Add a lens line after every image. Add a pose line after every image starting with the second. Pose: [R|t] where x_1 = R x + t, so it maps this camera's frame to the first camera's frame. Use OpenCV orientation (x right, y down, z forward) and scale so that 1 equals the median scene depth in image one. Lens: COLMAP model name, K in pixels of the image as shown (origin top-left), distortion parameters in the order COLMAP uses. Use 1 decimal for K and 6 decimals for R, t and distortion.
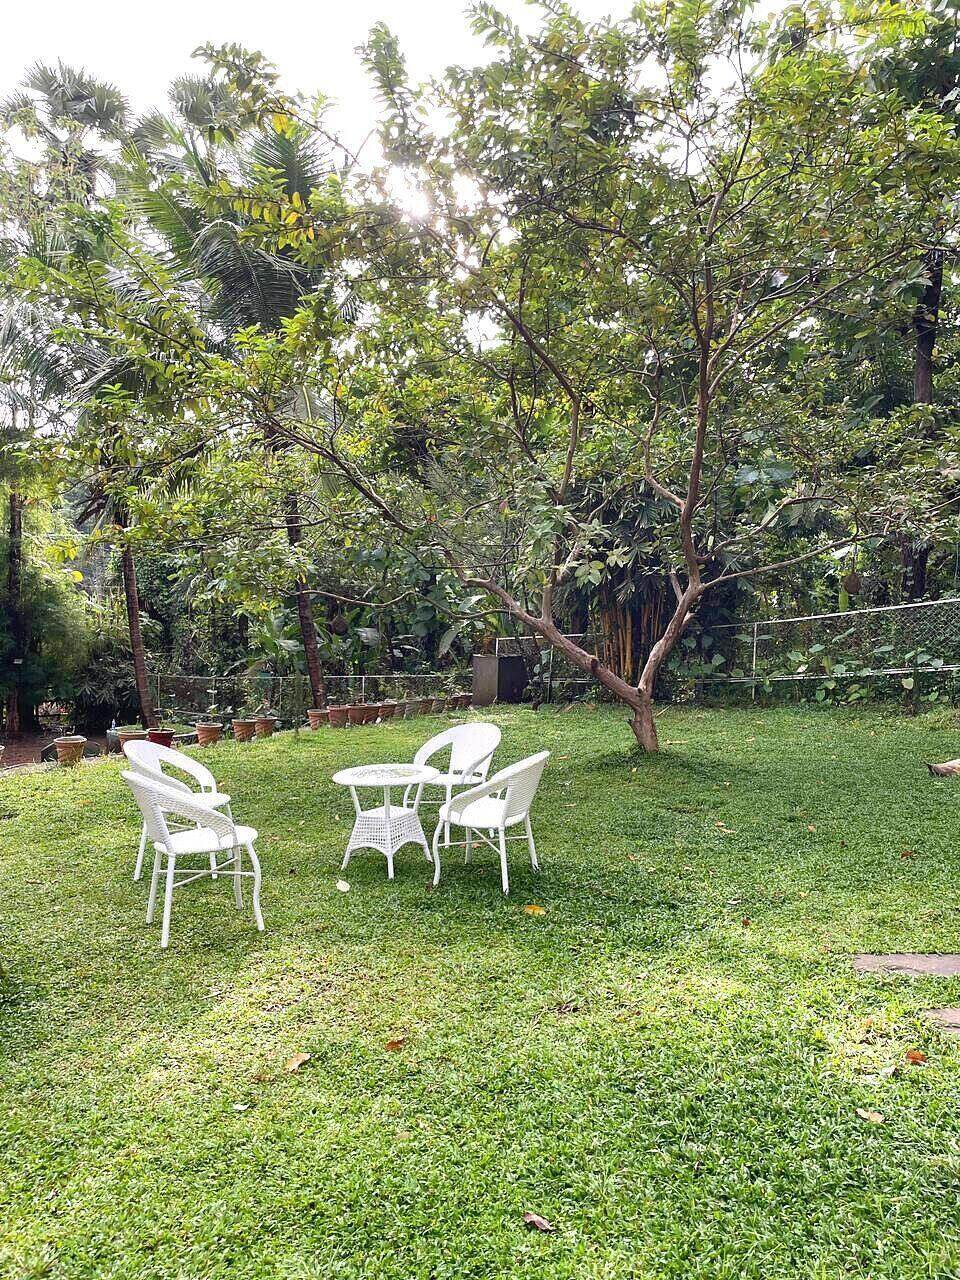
lens RADIAL K [[960.2, 0, 480.0], [0, 960.2, 640.0], [0, 0, 1]] dist [0.077551, -0.102685]
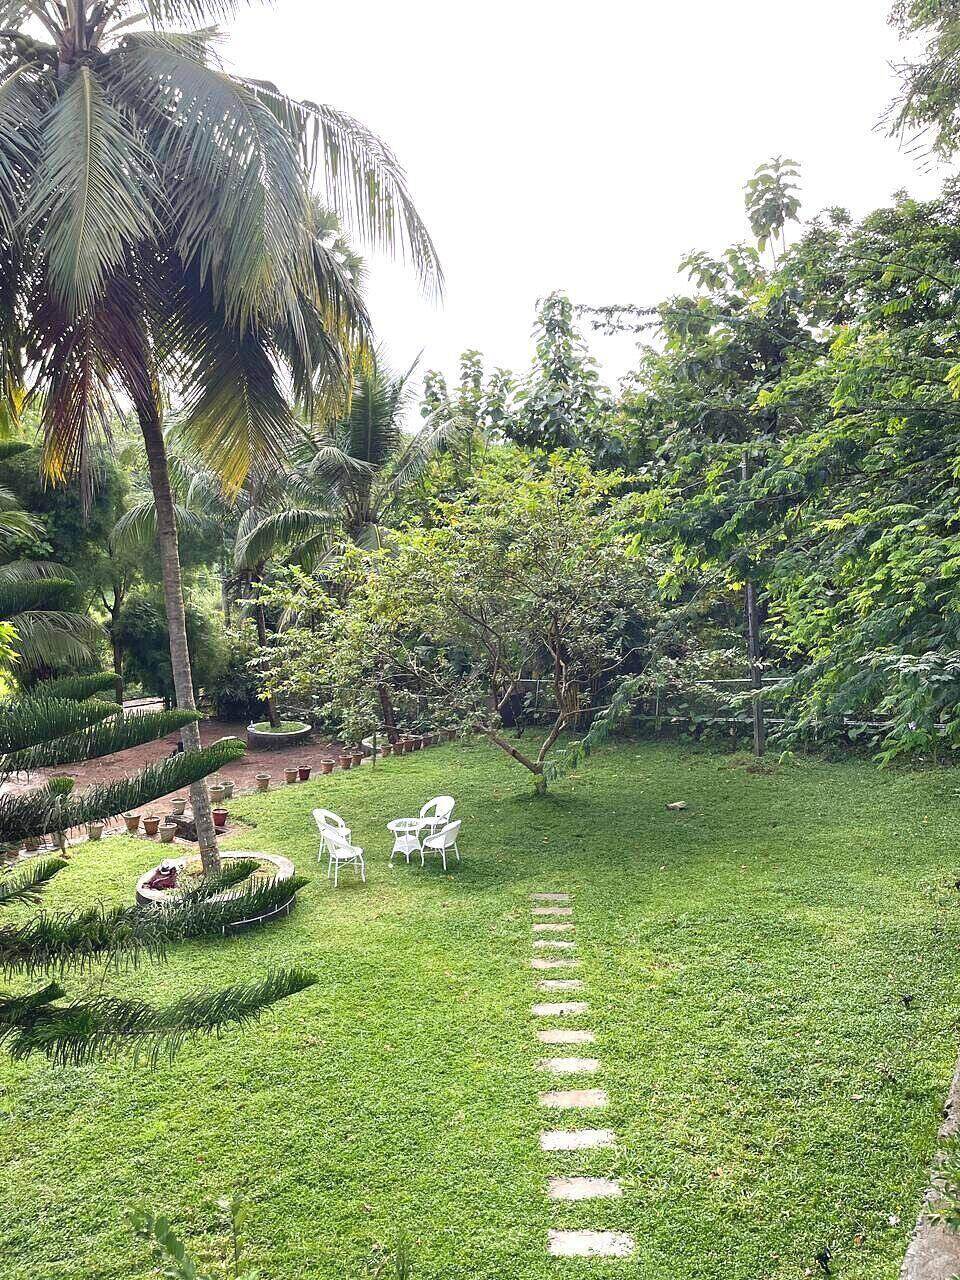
lens RADIAL K [[960.2, 0, 480.0], [0, 960.2, 640.0], [0, 0, 1]] dist [0.077551, -0.102685]
pose [[0.997127, 0.004198, -0.075625, 0.272700], [0.001758, 0.996911, 0.078524, -0.516432], [0.075721, -0.078432, 0.994040, -1.438720]]
